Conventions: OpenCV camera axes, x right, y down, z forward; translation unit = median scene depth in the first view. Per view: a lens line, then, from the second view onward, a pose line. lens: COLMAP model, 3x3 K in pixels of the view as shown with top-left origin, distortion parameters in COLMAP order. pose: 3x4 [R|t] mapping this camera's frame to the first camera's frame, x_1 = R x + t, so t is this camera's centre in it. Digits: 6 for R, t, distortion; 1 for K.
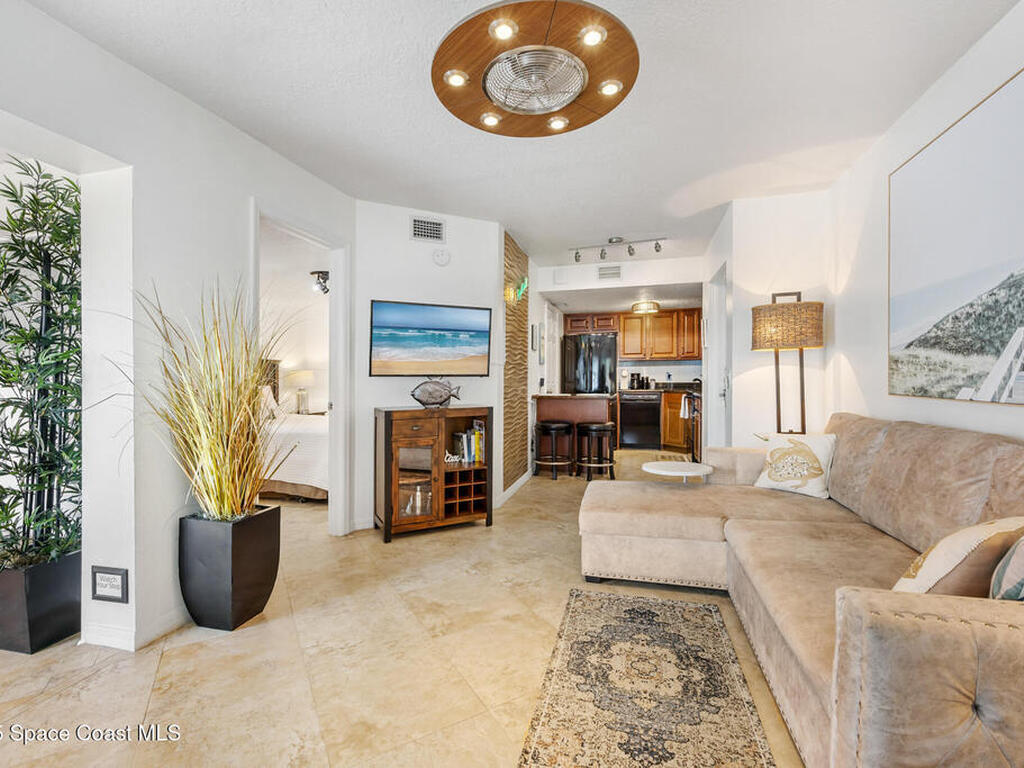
lens RADIAL K [[462.0, 0, 505.3], [0, 462.0, 377.6], [0, 0, 1]] dist [-0.003614, 0.000720]
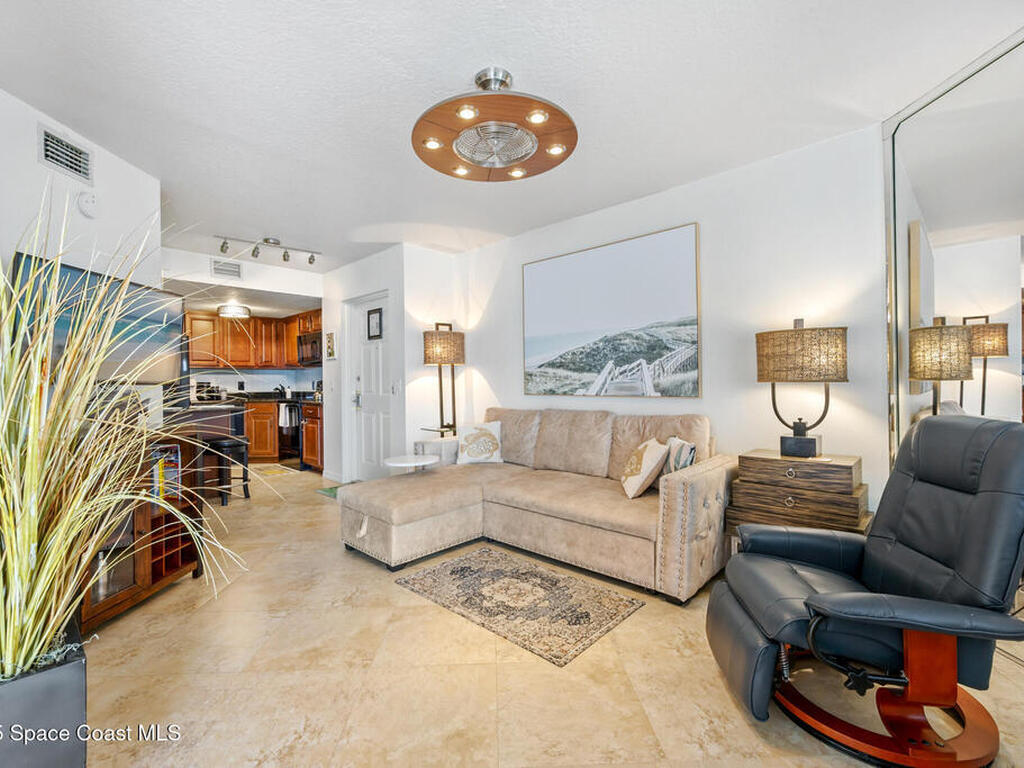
lens RADIAL K [[462.0, 0, 492.7], [0, 462.0, 388.4], [0, 0, 1]] dist [-0.003614, 0.000720]
pose [[0.482526, -0.007726, 0.875848, -0.702152], [0.007697, 0.999960, 0.004581, 0.005520], [-0.875848, 0.004531, 0.482566, 0.282286]]
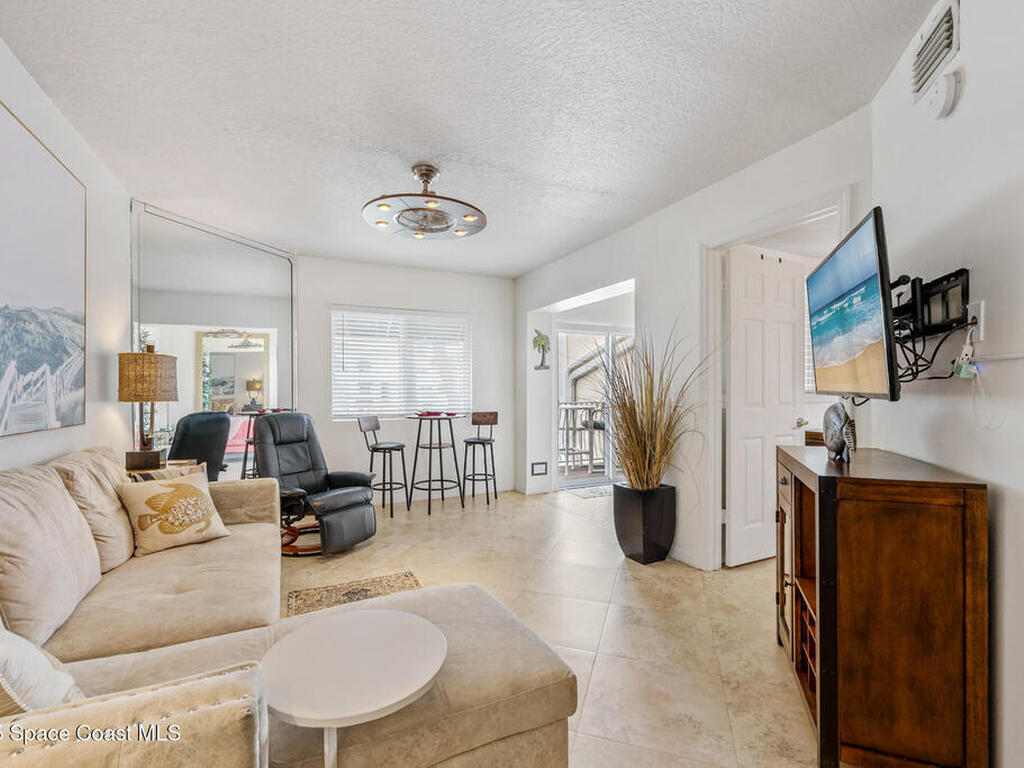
lens RADIAL K [[462.0, 0, 511.5], [0, 462.0, 394.0], [0, 0, 1]] dist [-0.003614, 0.000720]
pose [[-0.737788, 0.014682, -0.674873, 0.644513], [0.008221, 0.999885, 0.012765, -0.024610], [0.674983, 0.003870, -0.737823, 1.648327]]
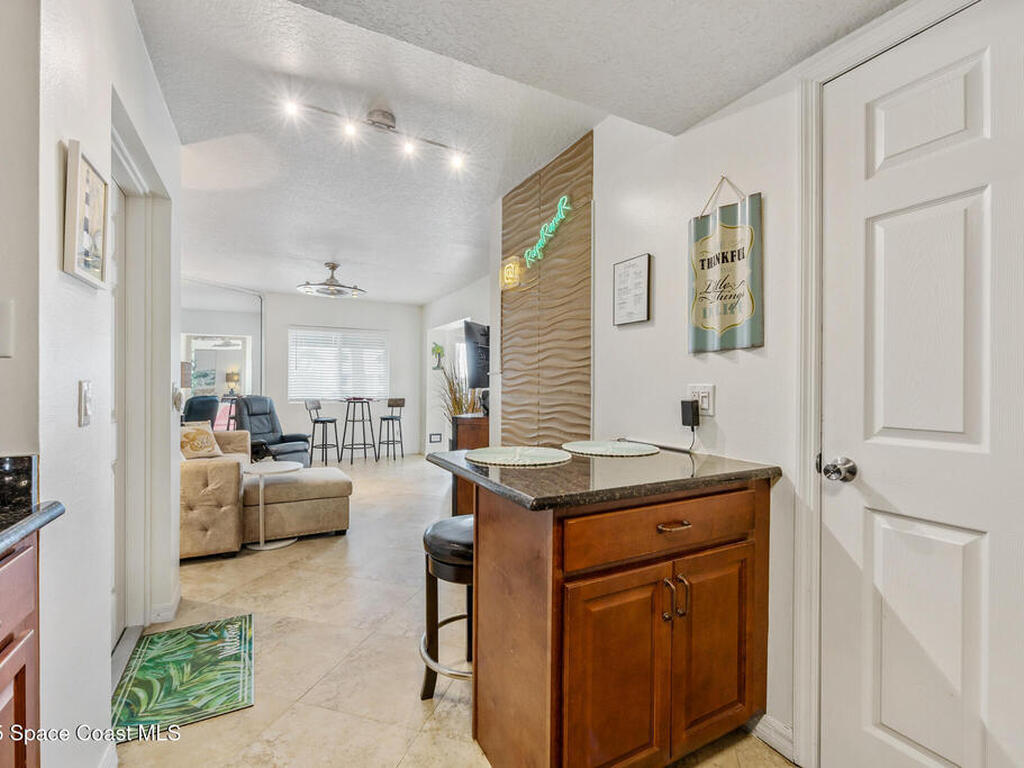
lens RADIAL K [[462.0, 0, 511.5], [0, 462.0, 384.3], [0, 0, 1]] dist [-0.003614, 0.000720]
pose [[-0.710690, 0.002821, -0.703500, 1.136716], [-0.001681, 0.999982, 0.005708, -0.031867], [0.703504, 0.005239, -0.710672, 3.524023]]
